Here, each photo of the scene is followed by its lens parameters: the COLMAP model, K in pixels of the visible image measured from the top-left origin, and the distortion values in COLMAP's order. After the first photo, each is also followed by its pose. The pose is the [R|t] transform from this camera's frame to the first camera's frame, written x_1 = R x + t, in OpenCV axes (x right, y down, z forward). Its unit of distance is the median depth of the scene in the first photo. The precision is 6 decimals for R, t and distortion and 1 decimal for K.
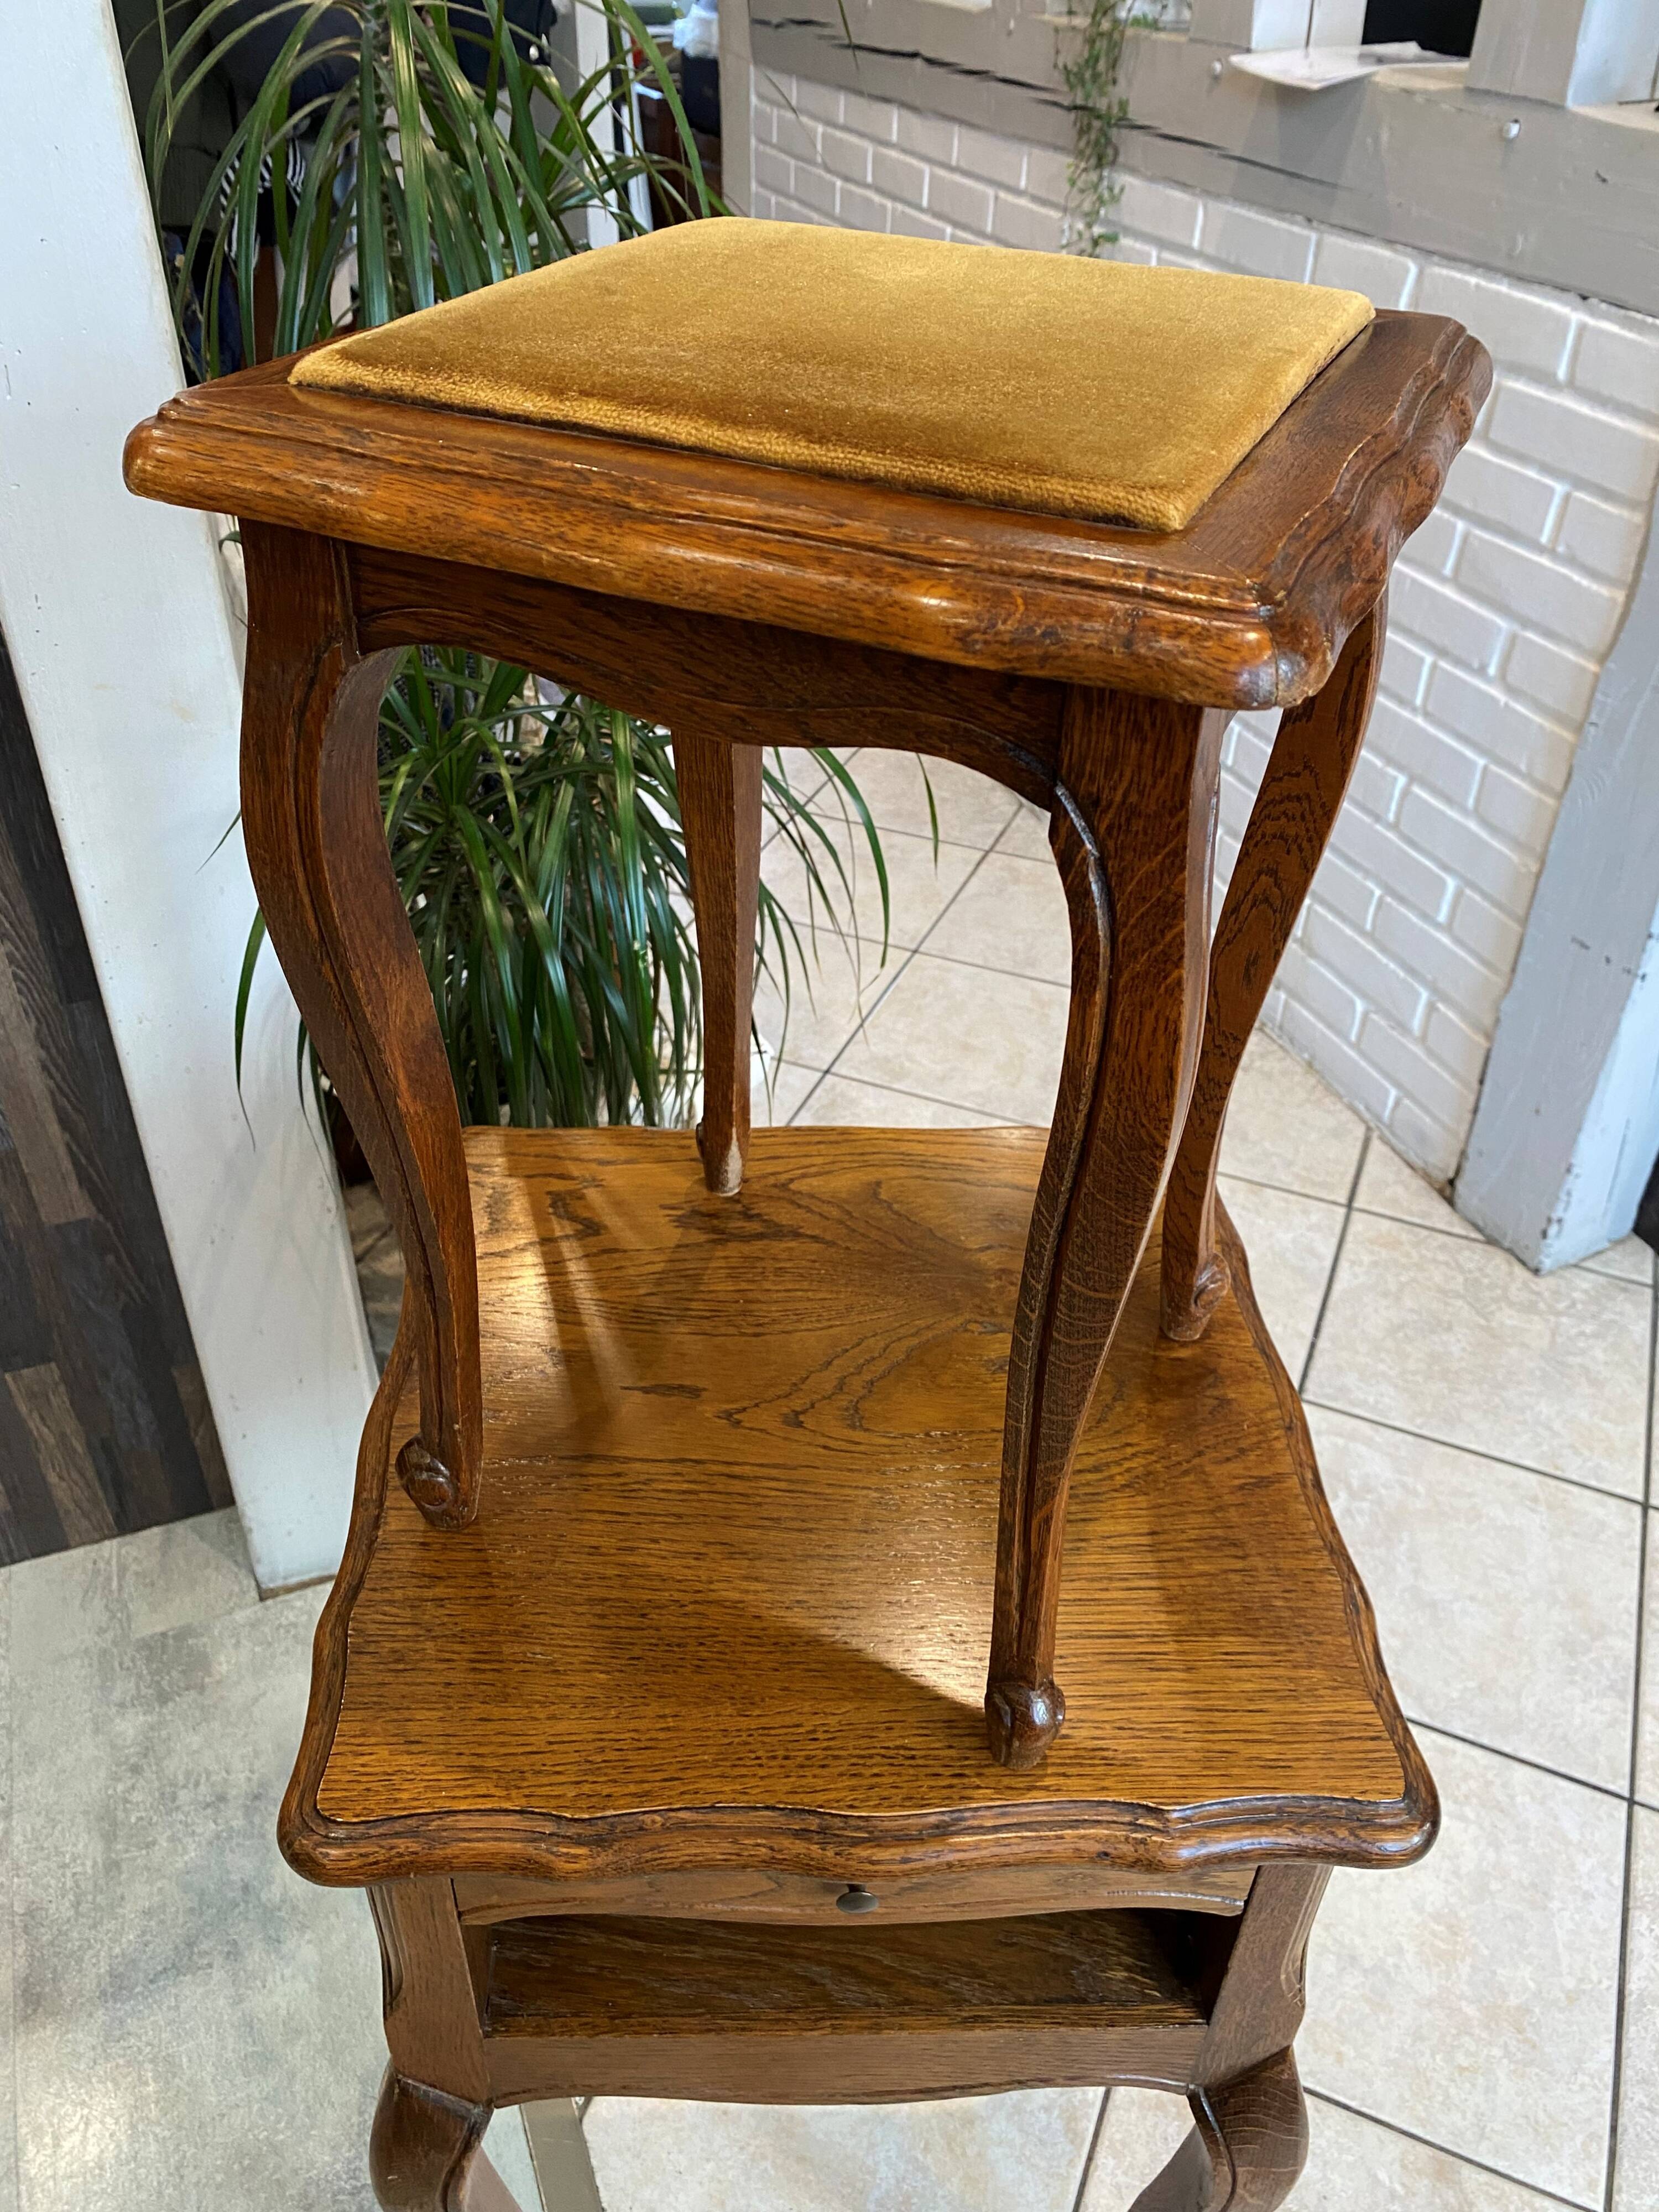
lens RADIAL K [[1706.5, 0, 822.8], [0, 1706.5, 1078.3], [0, 0, 1]] dist [0.020786, -0.018586]
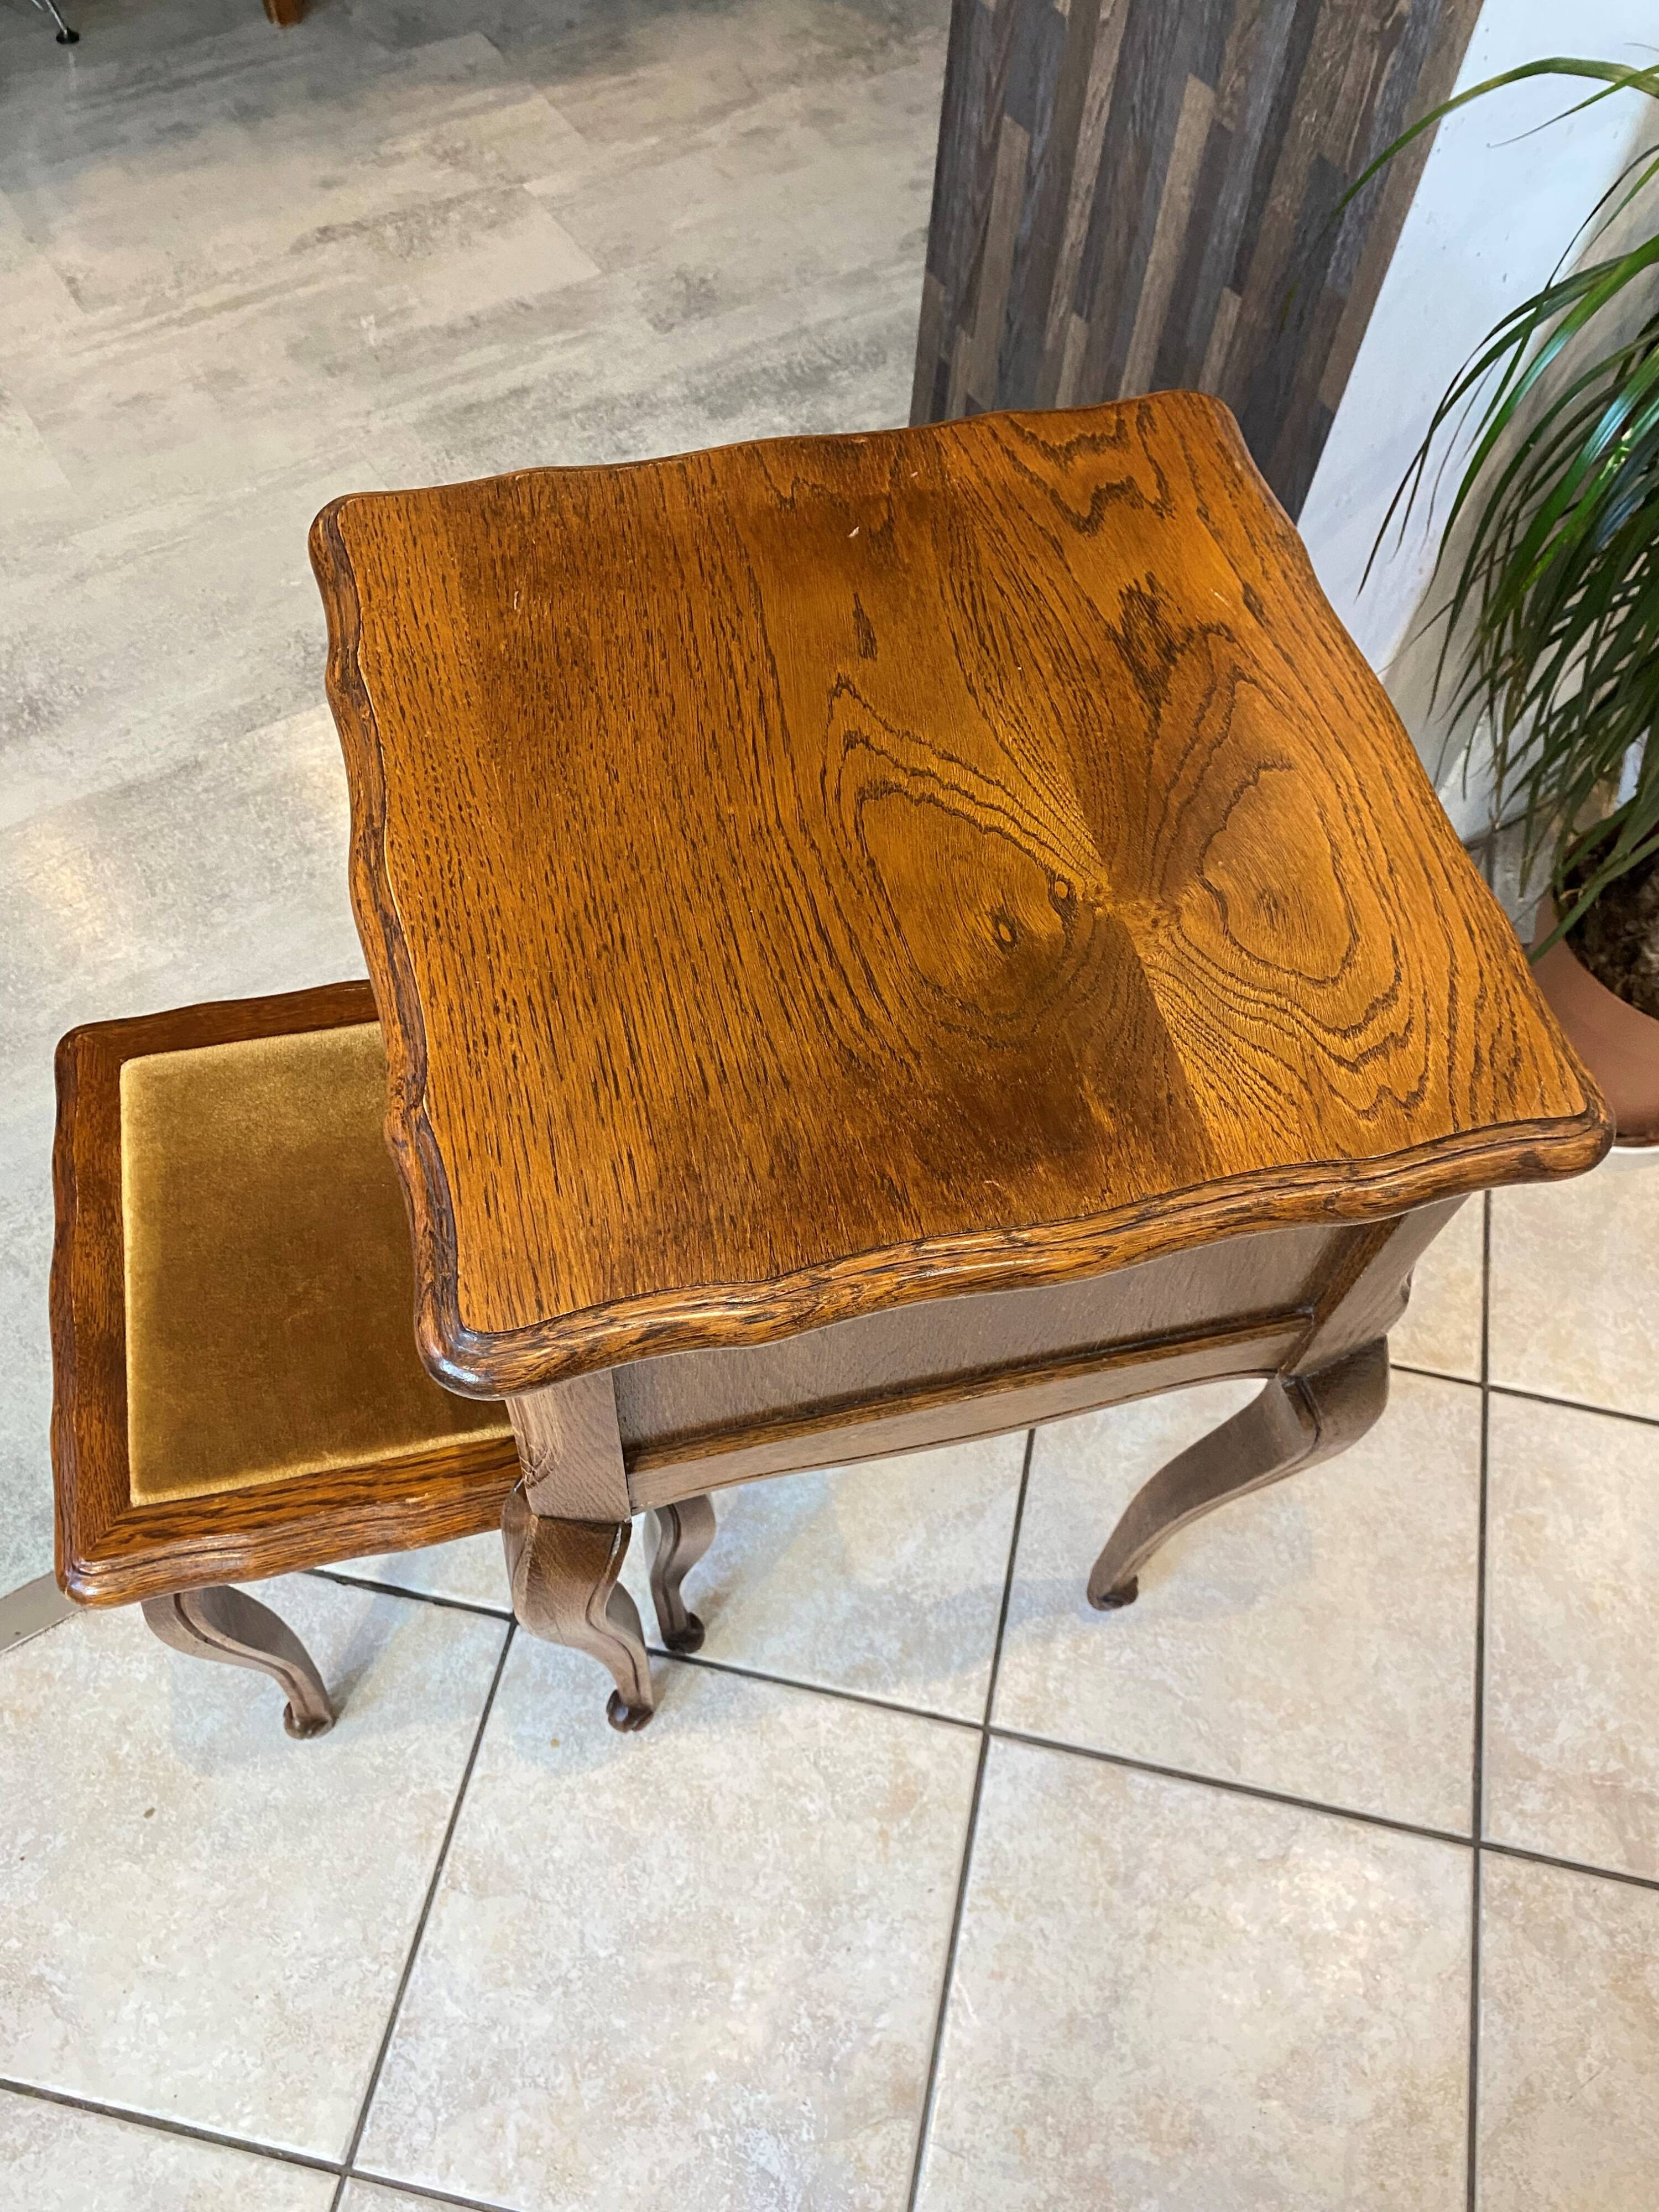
lens RADIAL K [[1752.7, 0, 822.9], [0, 1752.7, 1101.6], [0, 0, 1]] dist [0.005833, 0.003033]
pose [[0.190785, 0.830989, -0.522550, 0.310163], [-0.610752, 0.517232, 0.599544, -0.119368], [0.768494, 0.204764, 0.606208, 0.237582]]
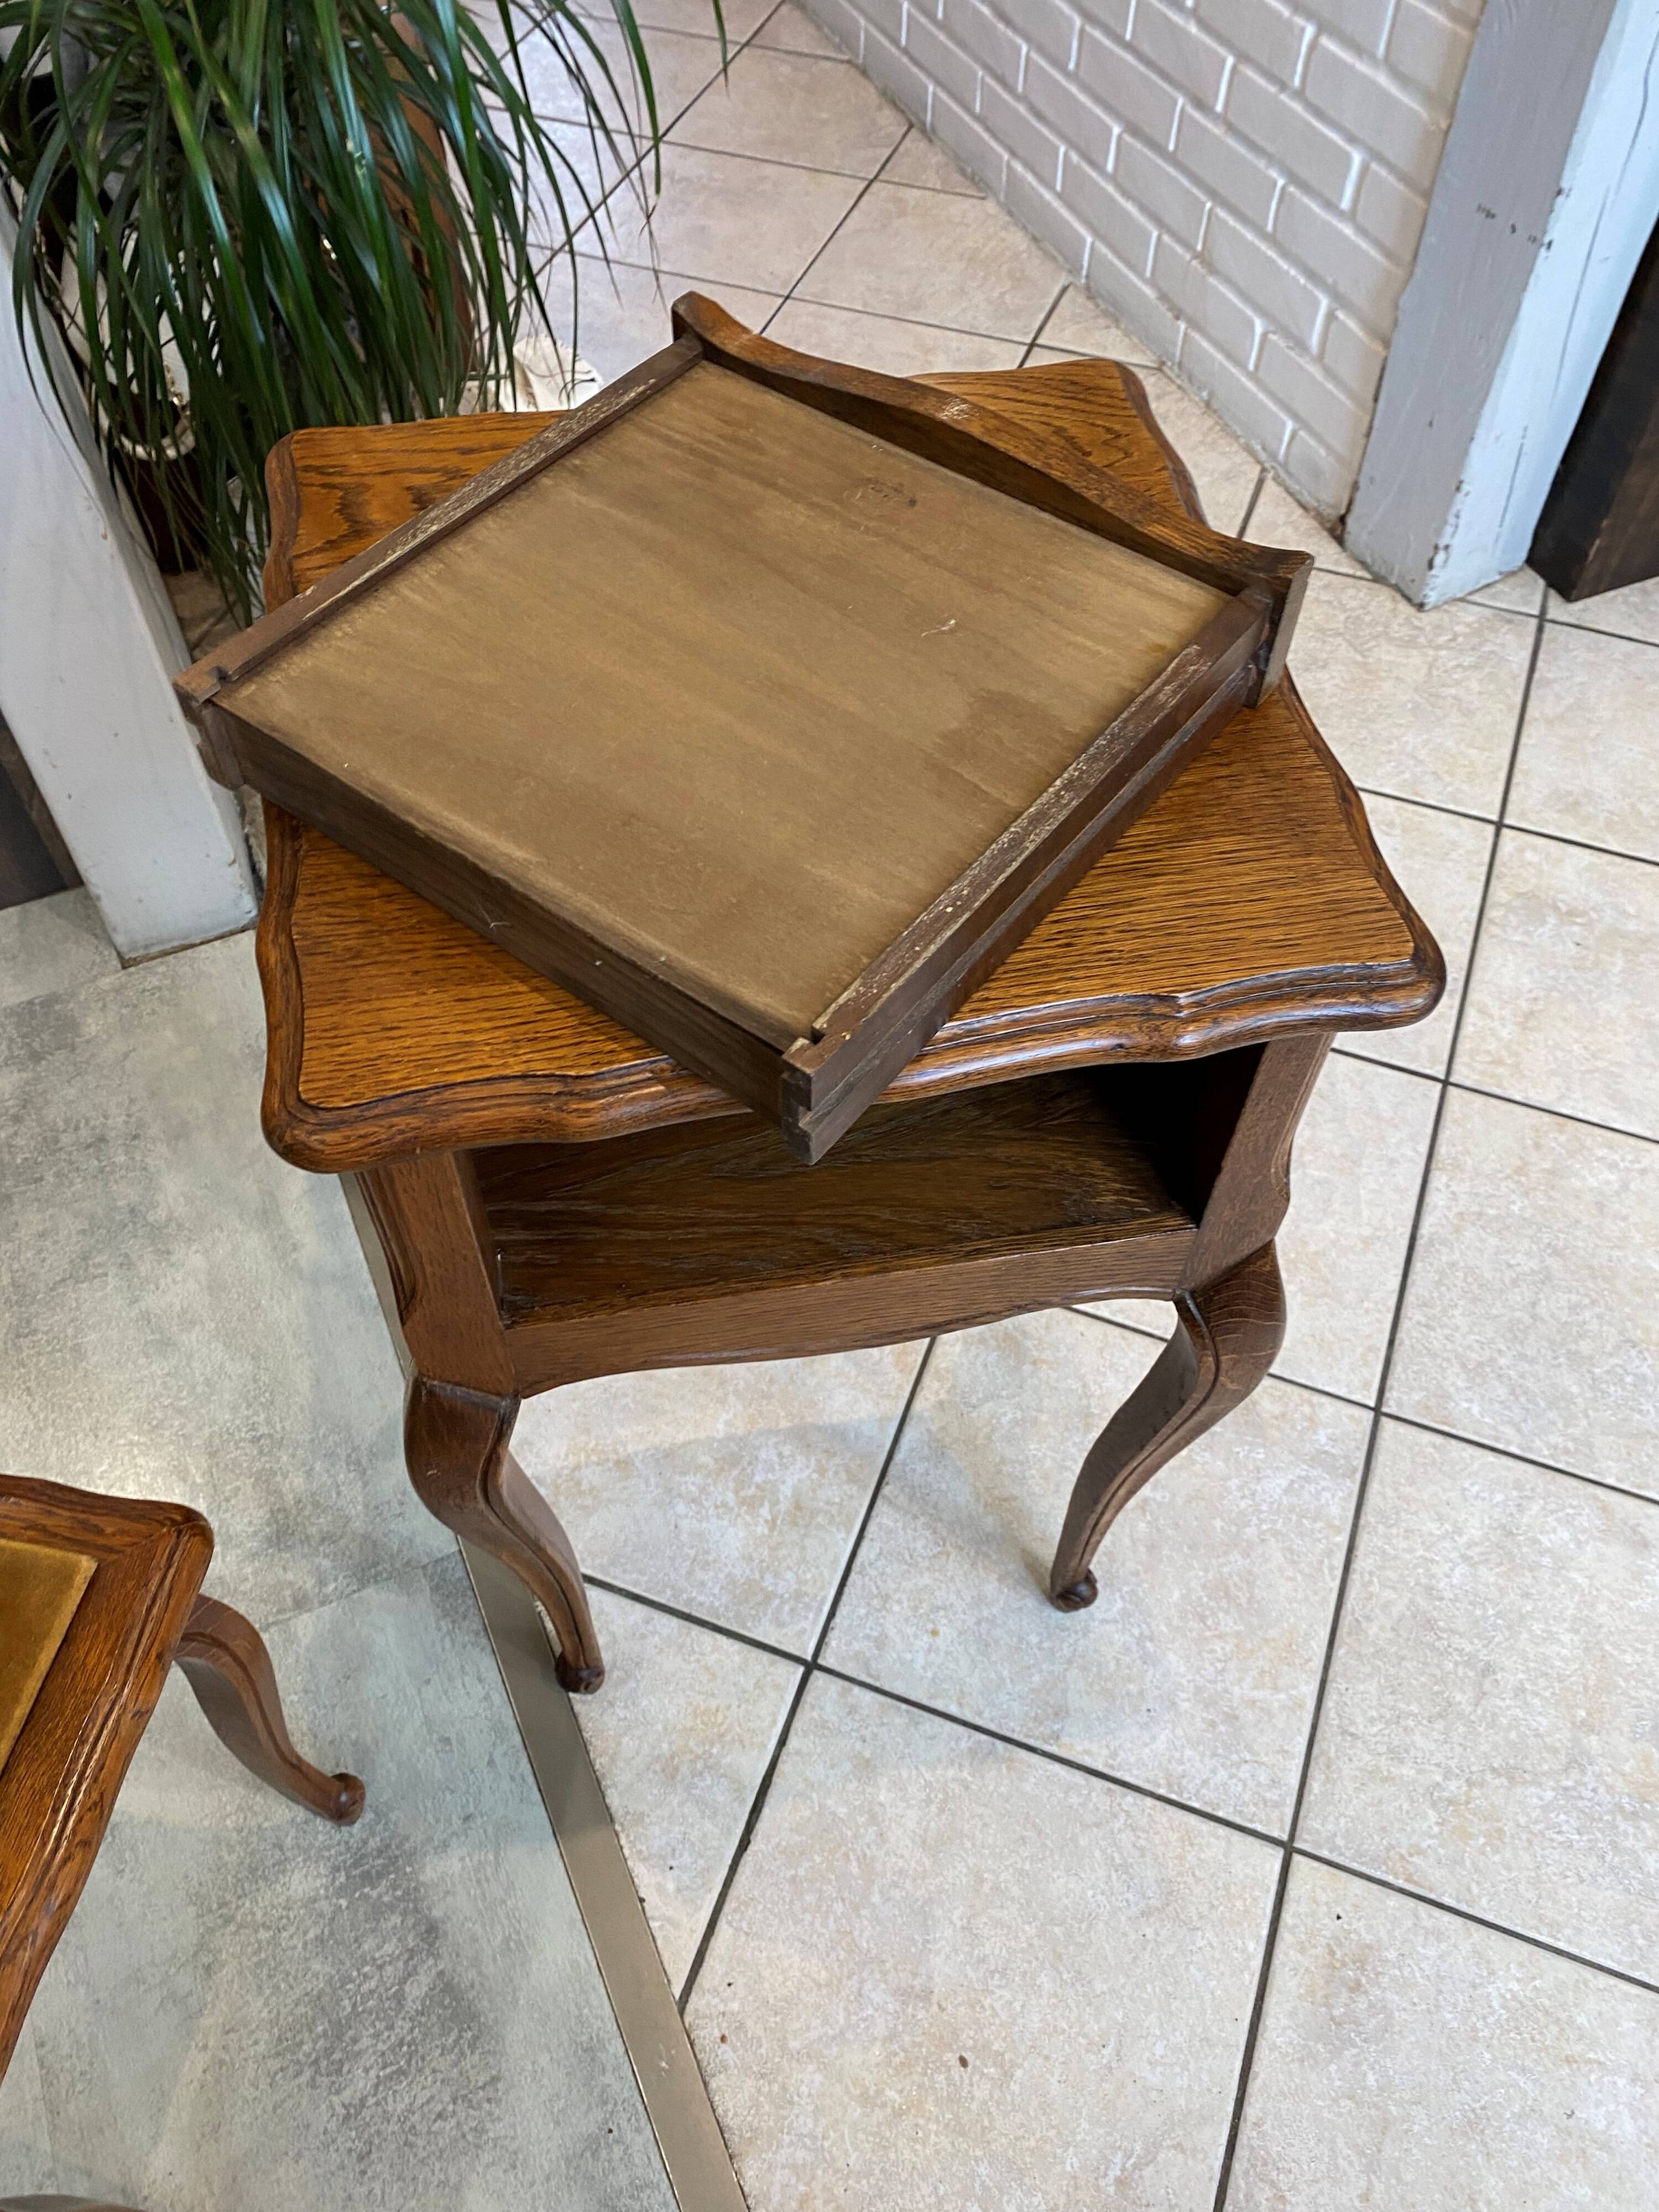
lens RADIAL K [[1706.5, 0, 826.0], [0, 1706.5, 1110.2], [0, 0, 1]] dist [0.020786, -0.018586]
pose [[0.998859, -0.045877, 0.013277, 0.069392], [0.039546, 0.950352, 0.308655, 0.089428], [-0.026778, -0.307778, 0.951081, 0.001755]]
